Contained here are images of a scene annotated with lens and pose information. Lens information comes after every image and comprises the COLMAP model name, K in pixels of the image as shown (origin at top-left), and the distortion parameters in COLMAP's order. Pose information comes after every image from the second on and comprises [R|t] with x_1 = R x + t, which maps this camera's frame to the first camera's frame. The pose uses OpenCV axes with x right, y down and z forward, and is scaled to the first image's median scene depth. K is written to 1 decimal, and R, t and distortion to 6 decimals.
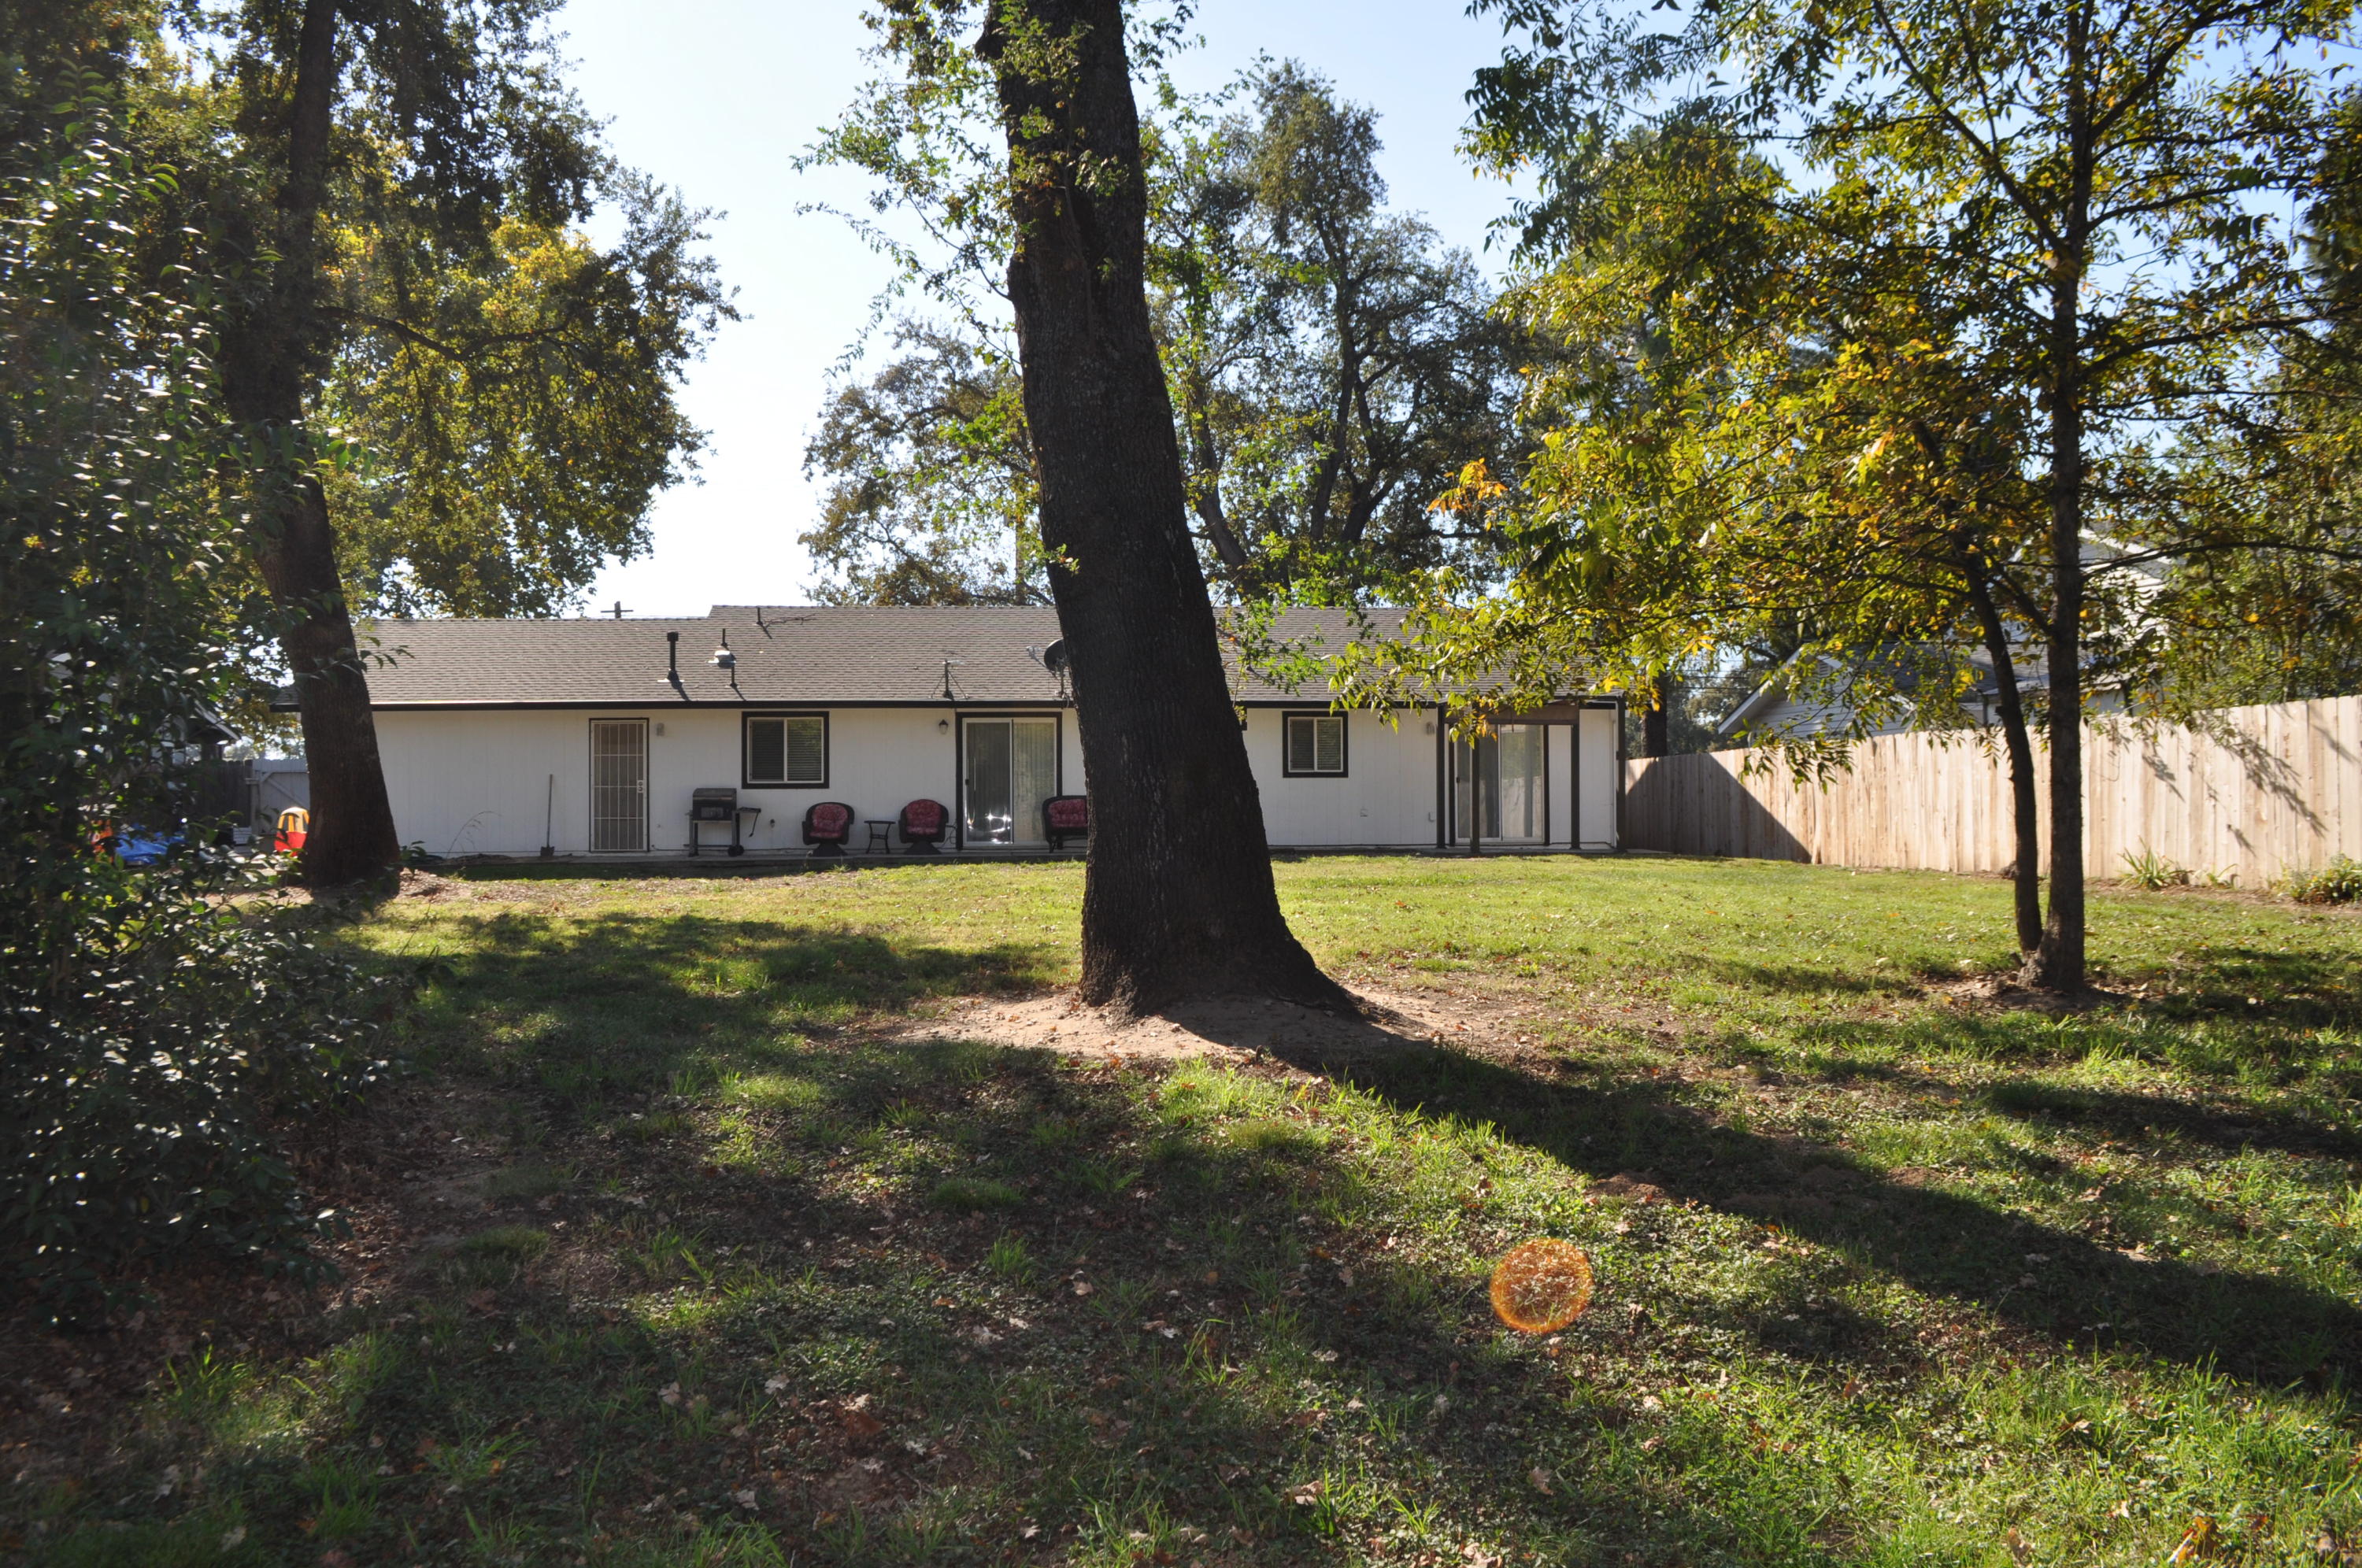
lens RADIAL K [[1843.0, 0, 1181.0], [0, 1843.0, 784.0], [0, 0, 1]] dist [-0.128212, 0.000422]
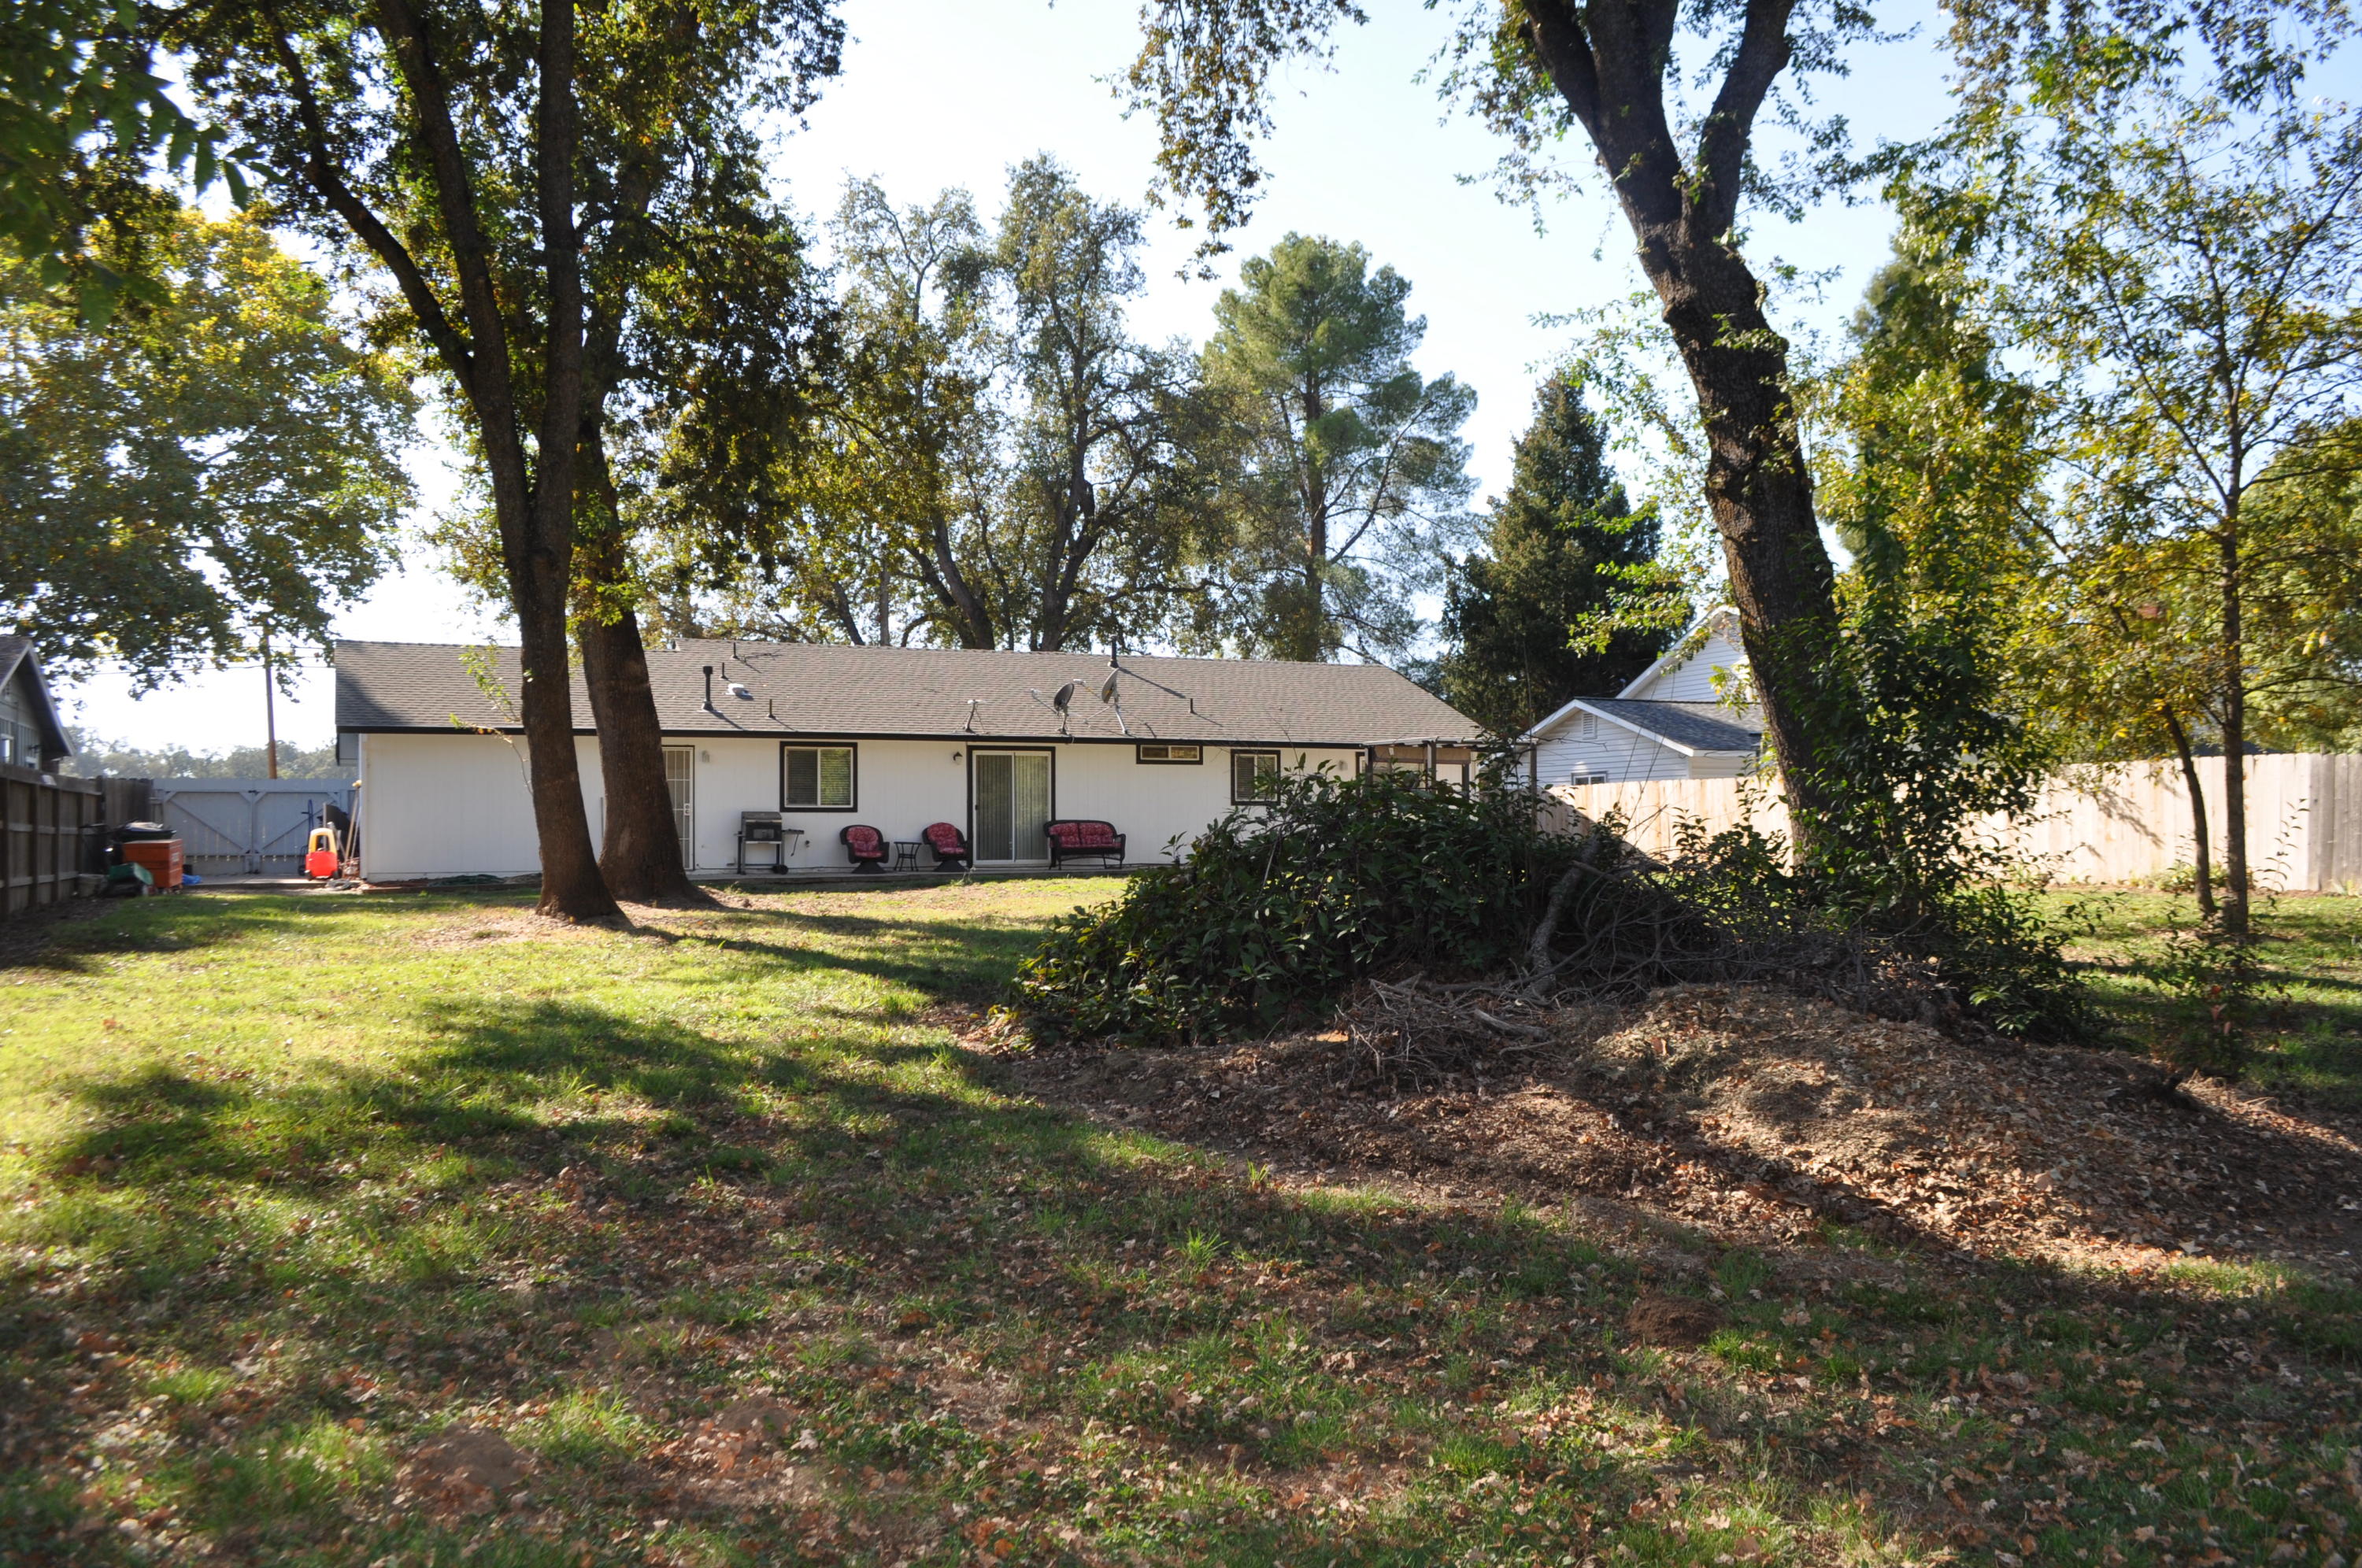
lens RADIAL K [[1843.0, 0, 1181.0], [0, 1843.0, 784.0], [0, 0, 1]] dist [-0.128212, 0.000422]
pose [[0.939608, 0.012660, 0.342017, -0.387113], [-0.006865, 0.999812, -0.018149, 0.004078], [-0.342183, 0.014706, 0.939518, -0.096888]]
